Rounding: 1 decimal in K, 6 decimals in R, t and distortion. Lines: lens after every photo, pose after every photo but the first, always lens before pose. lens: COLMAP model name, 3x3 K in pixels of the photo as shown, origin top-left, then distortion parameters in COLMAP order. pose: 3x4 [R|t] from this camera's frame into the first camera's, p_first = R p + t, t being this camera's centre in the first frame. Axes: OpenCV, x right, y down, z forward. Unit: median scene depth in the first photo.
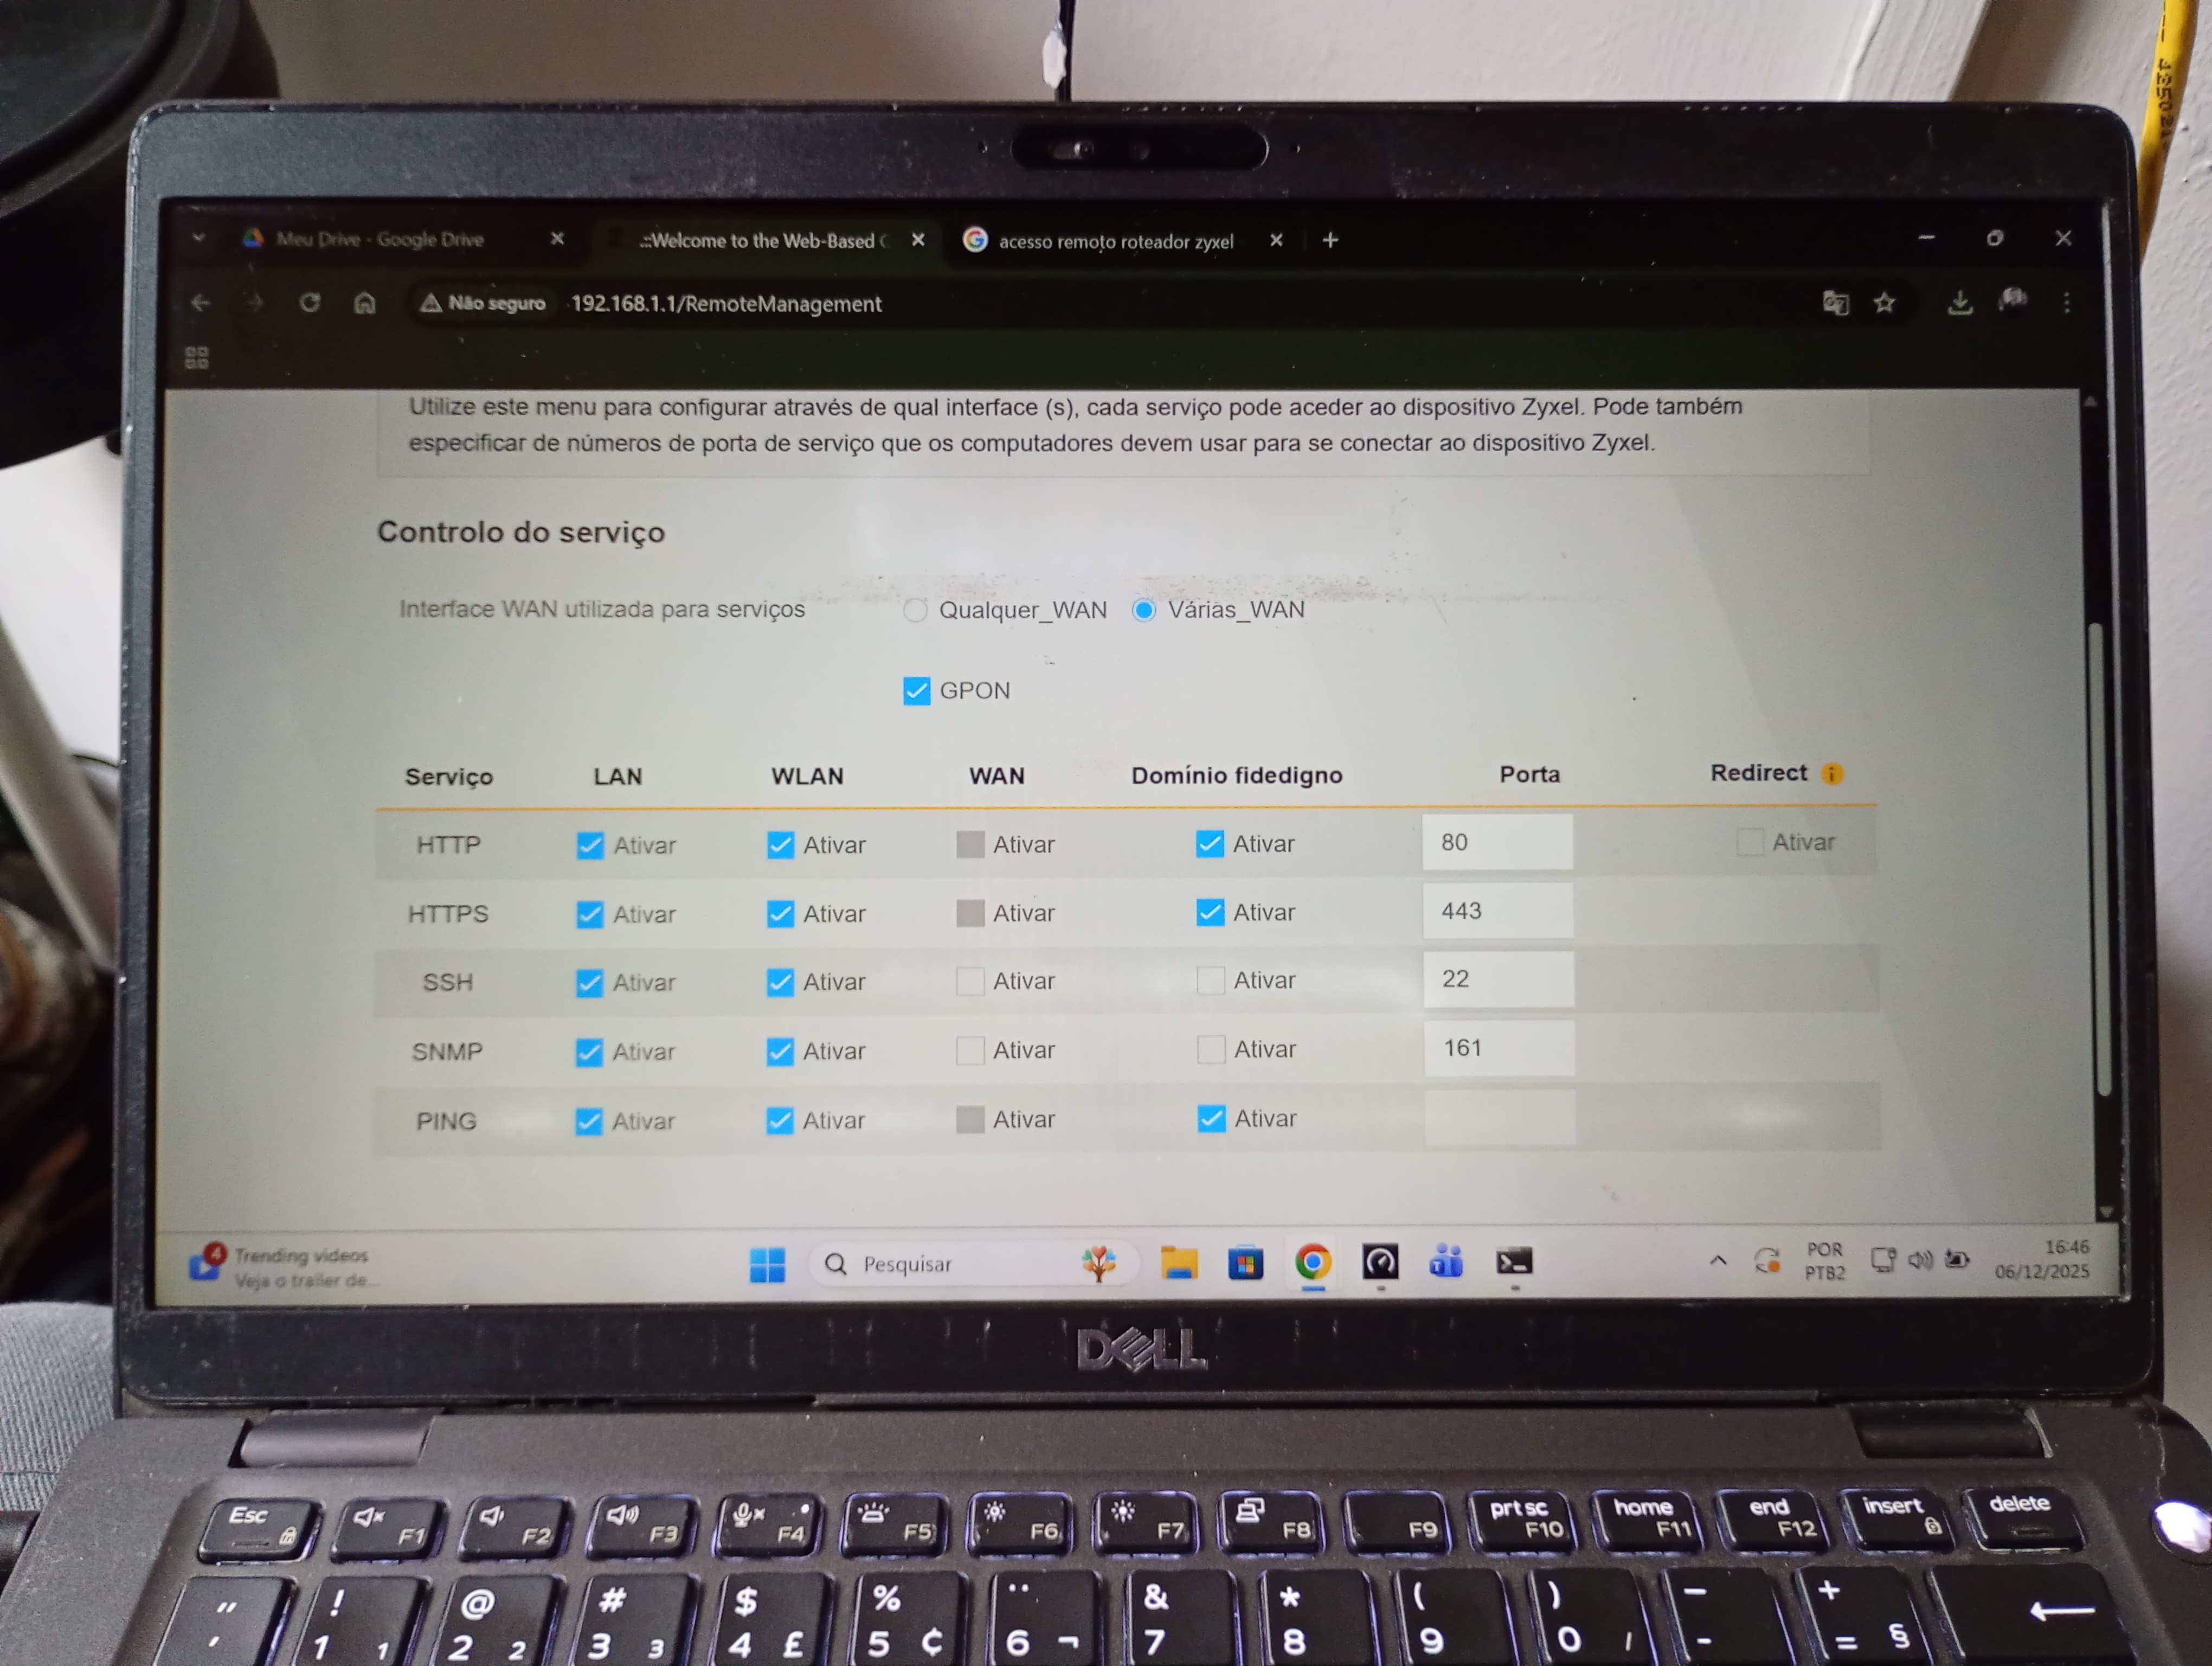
lens RADIAL K [[2001.6, 0, 1105.3], [0, 2001.6, 818.7], [0, 0, 1]] dist [0.045803, -0.088107]
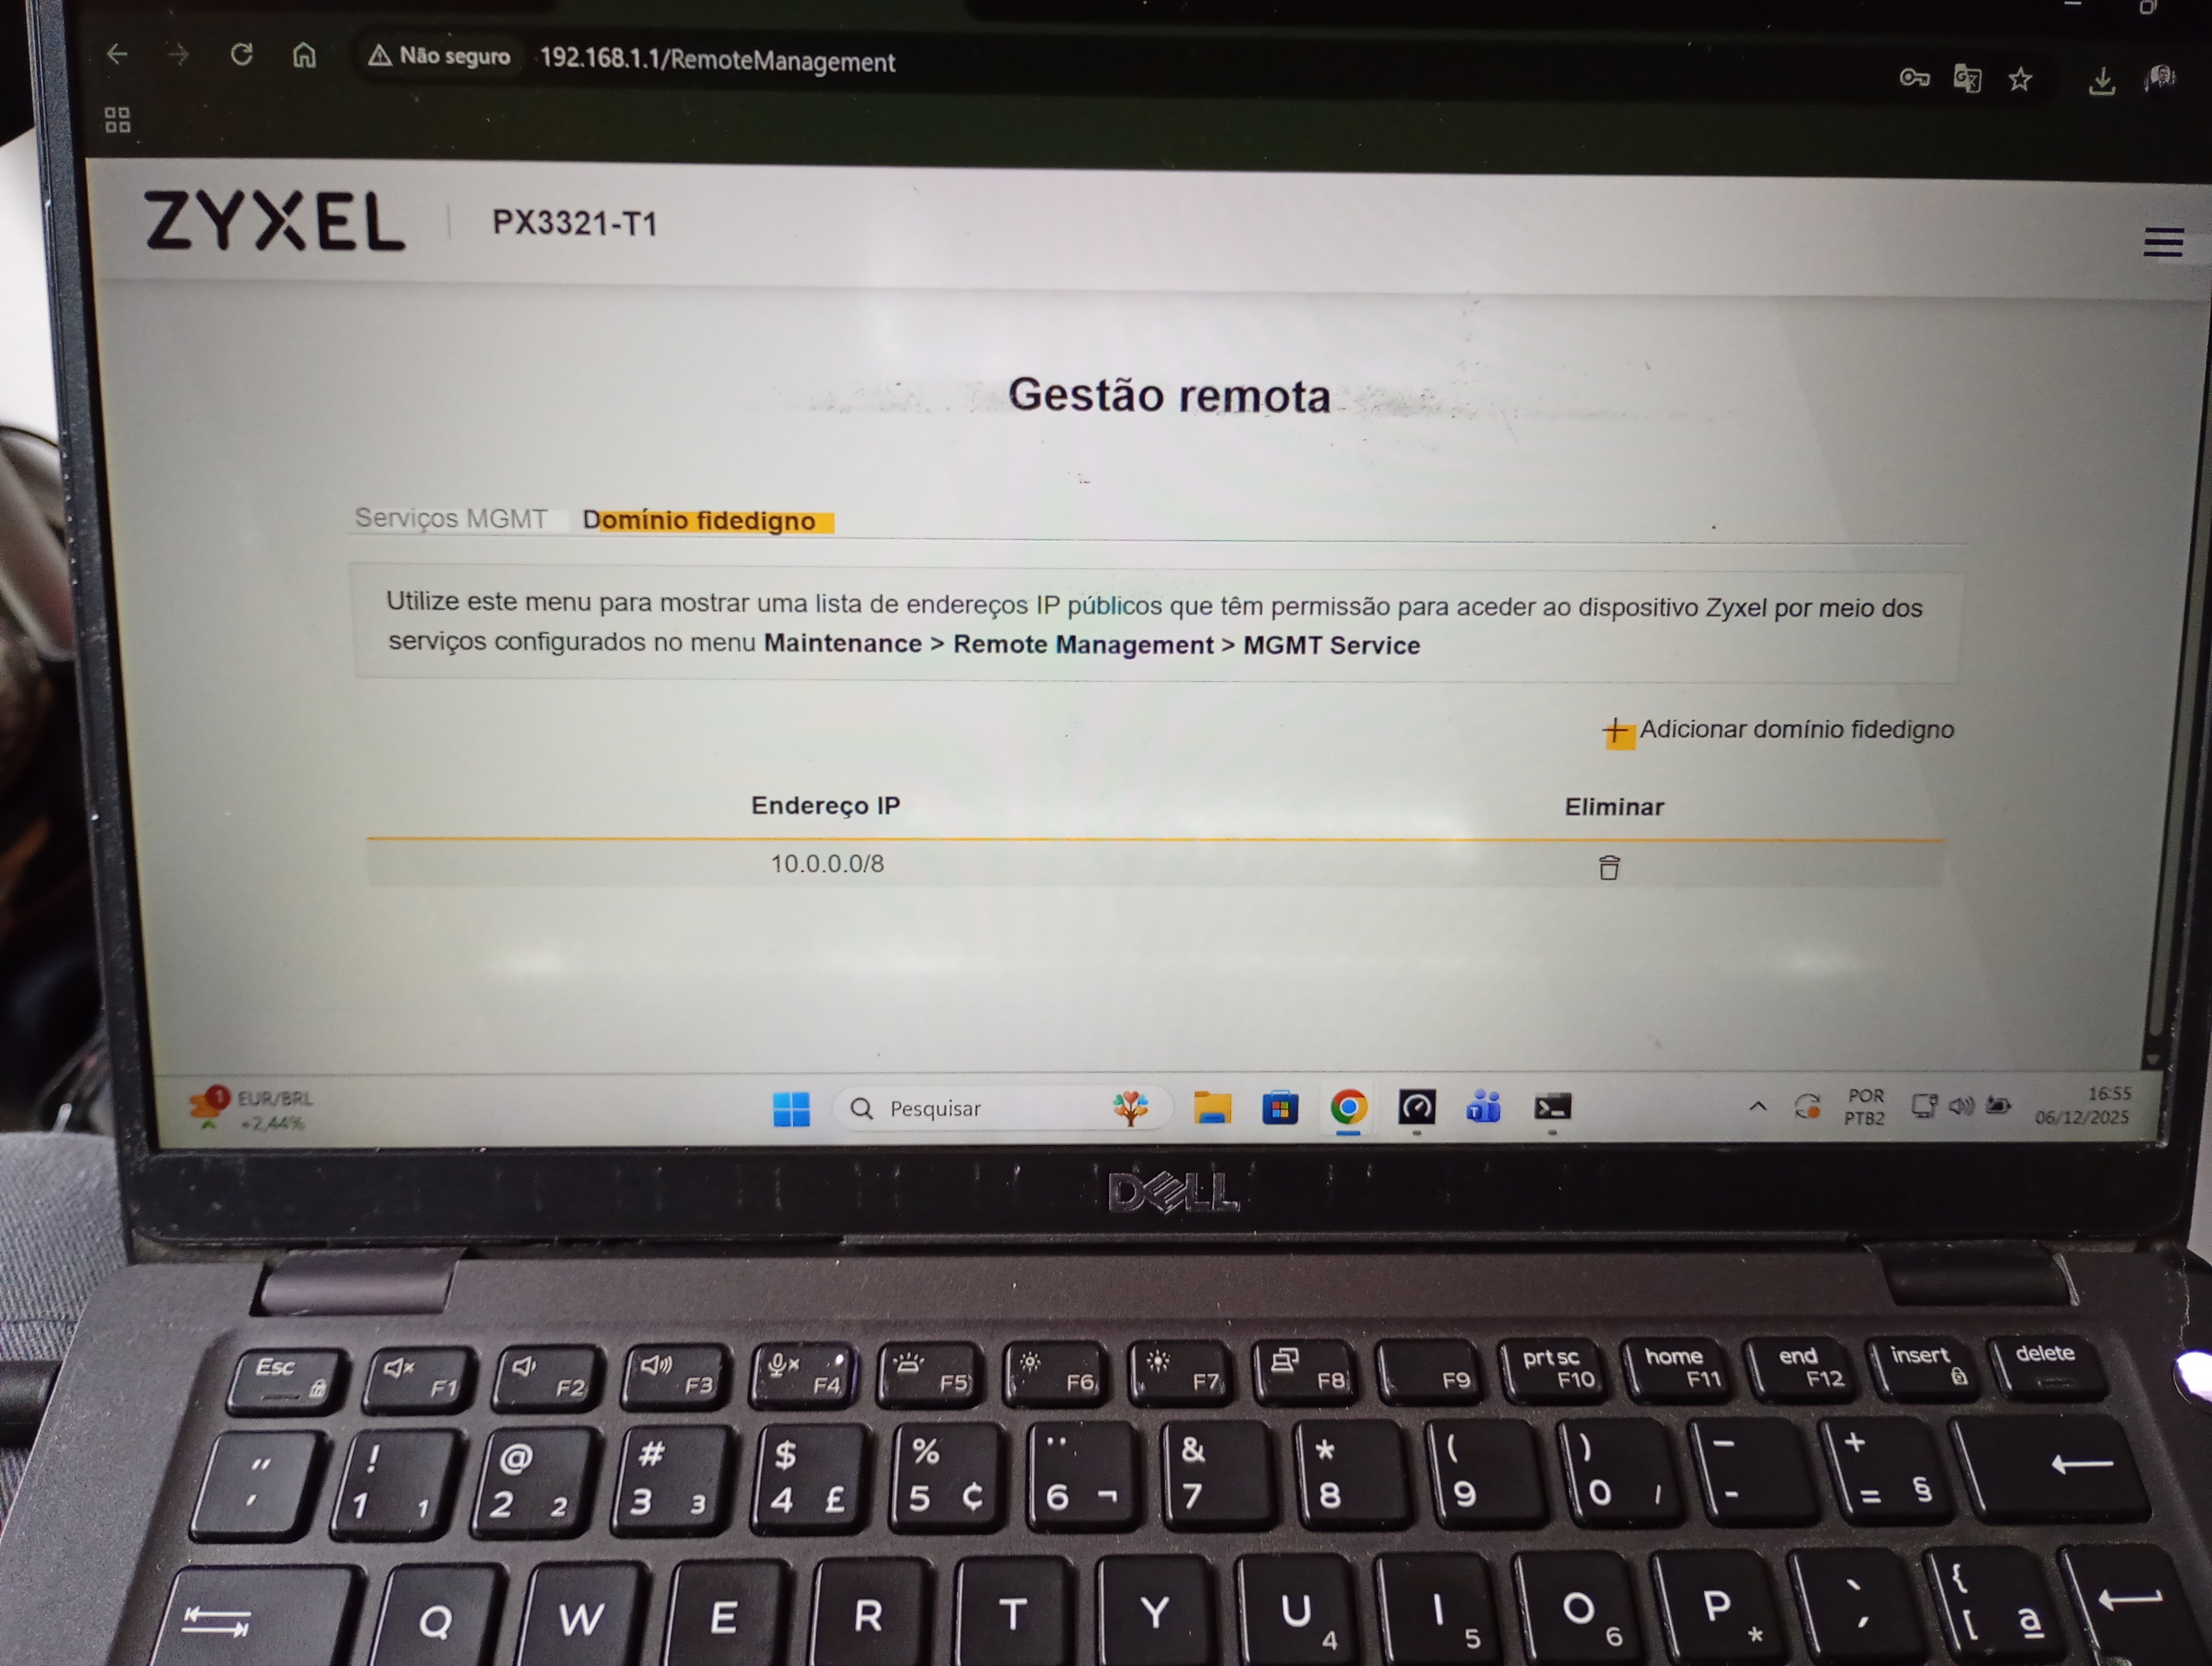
lens RADIAL K [[2001.6, 0, 1106.3], [0, 2001.6, 846.3], [0, 0, 1]] dist [0.045803, -0.088107]
pose [[0.999682, 0.004711, 0.024768, -0.040229], [-0.009583, 0.979656, 0.200457, -0.100356], [-0.023320, -0.200631, 0.979389, 0.067492]]
